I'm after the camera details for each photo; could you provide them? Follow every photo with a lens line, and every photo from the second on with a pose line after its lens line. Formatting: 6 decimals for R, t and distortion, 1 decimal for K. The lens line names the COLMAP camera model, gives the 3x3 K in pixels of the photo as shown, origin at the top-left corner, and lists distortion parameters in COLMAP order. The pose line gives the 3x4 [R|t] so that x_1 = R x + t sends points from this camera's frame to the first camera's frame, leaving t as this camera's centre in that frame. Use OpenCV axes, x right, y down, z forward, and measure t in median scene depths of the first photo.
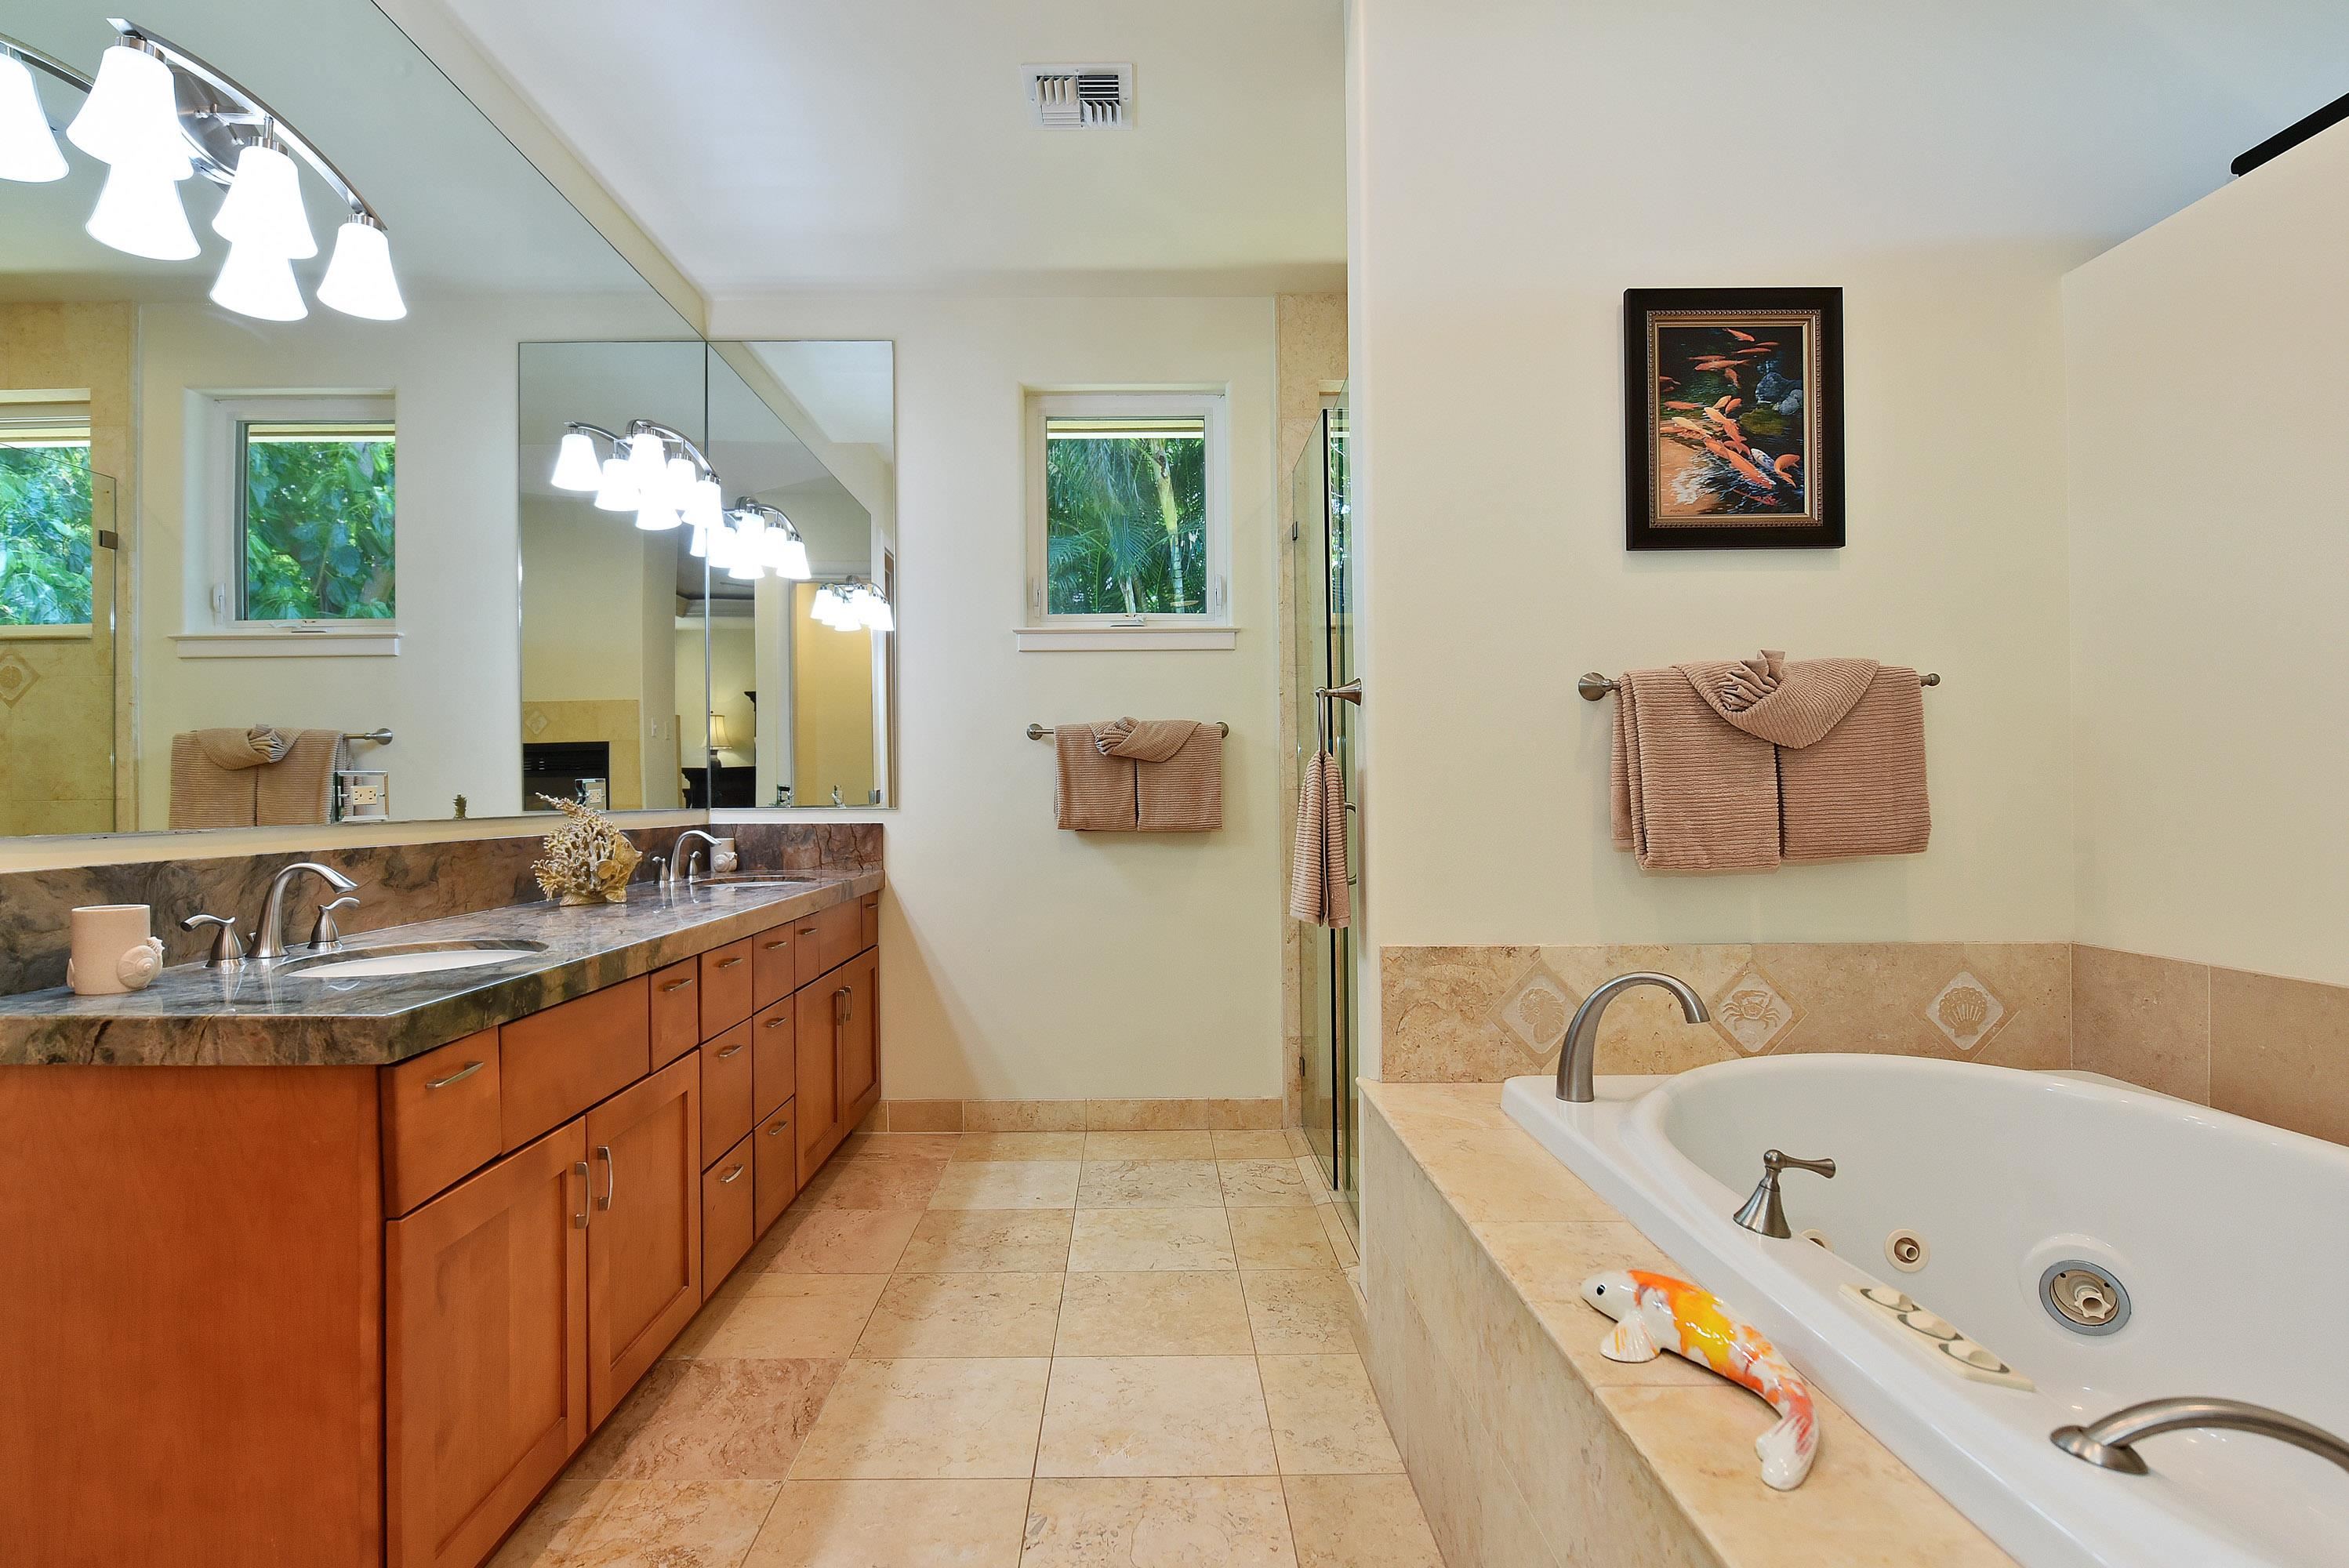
lens RADIAL K [[1178.0, 0, 1173.1], [0, 1178.0, 778.0], [0, 0, 1]] dist [0.005710, 0.001195]
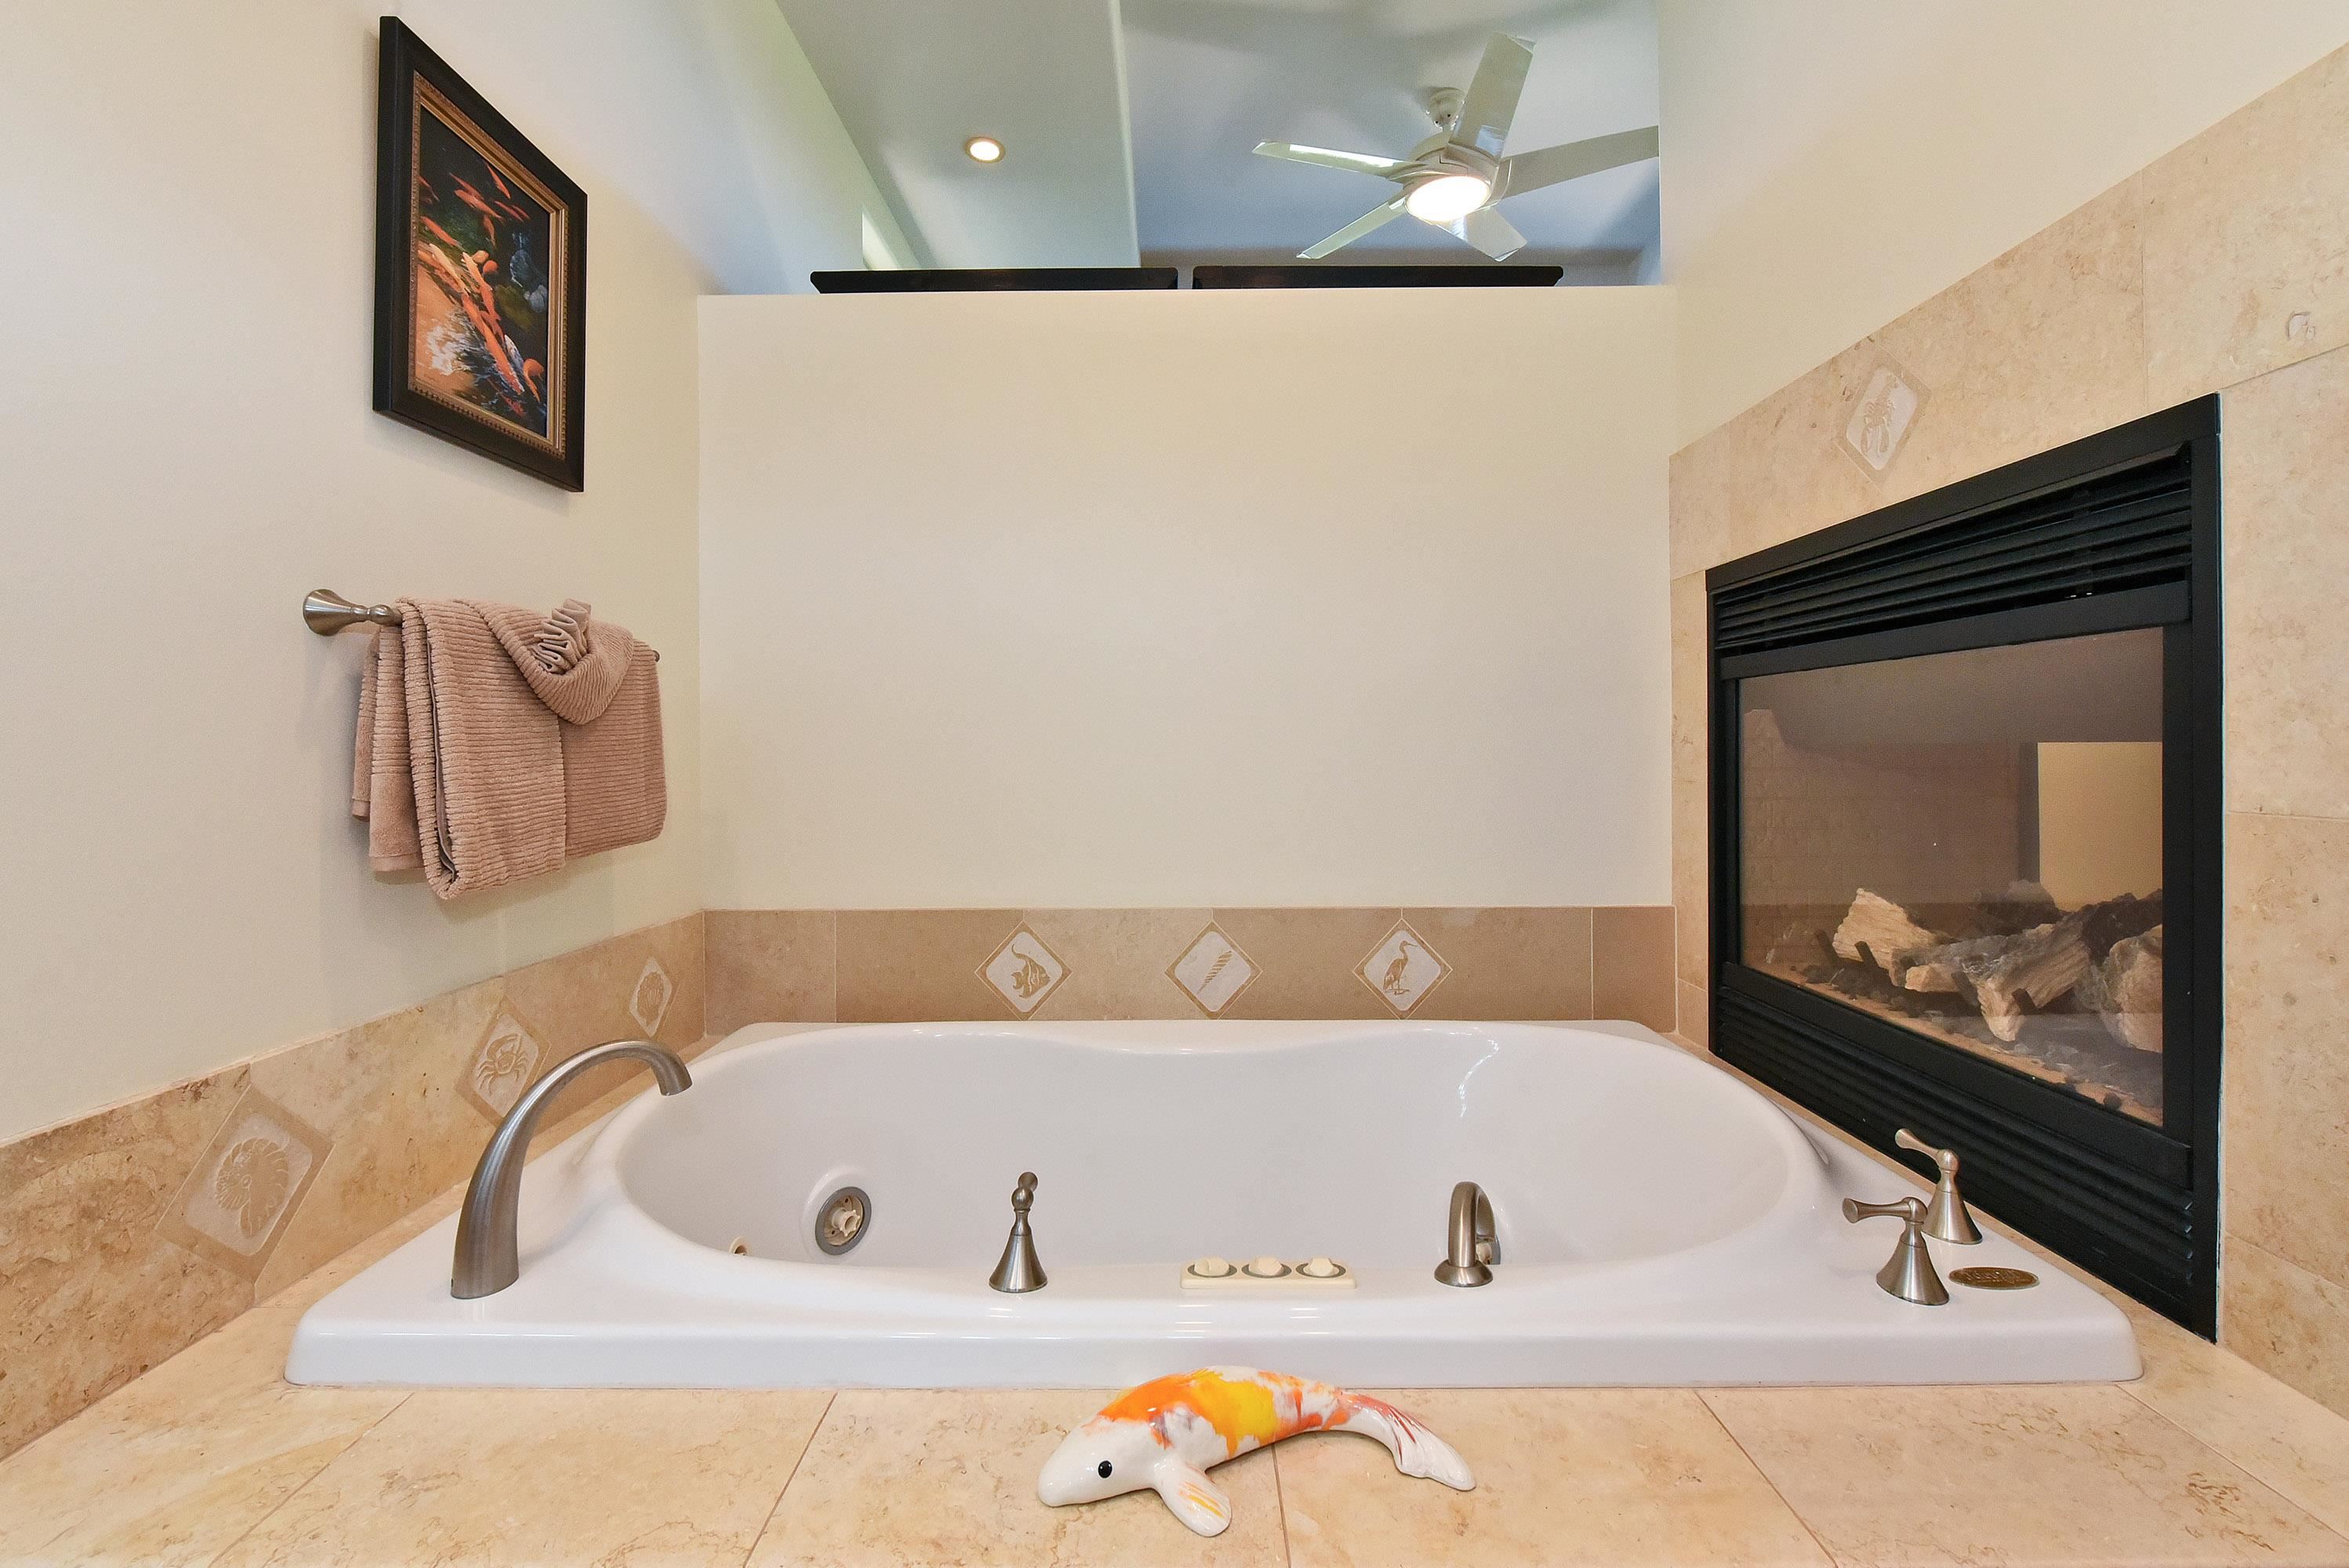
lens RADIAL K [[1004.8, 0, 1183.8], [0, 1004.8, 736.8], [0, 0, 1]] dist [-0.003021, -0.000815]
pose [[0.019432, 0.017392, 0.999660, -0.156231], [-0.007904, 0.999820, -0.017242, -0.007216], [-0.999780, -0.007567, 0.019566, 0.545050]]
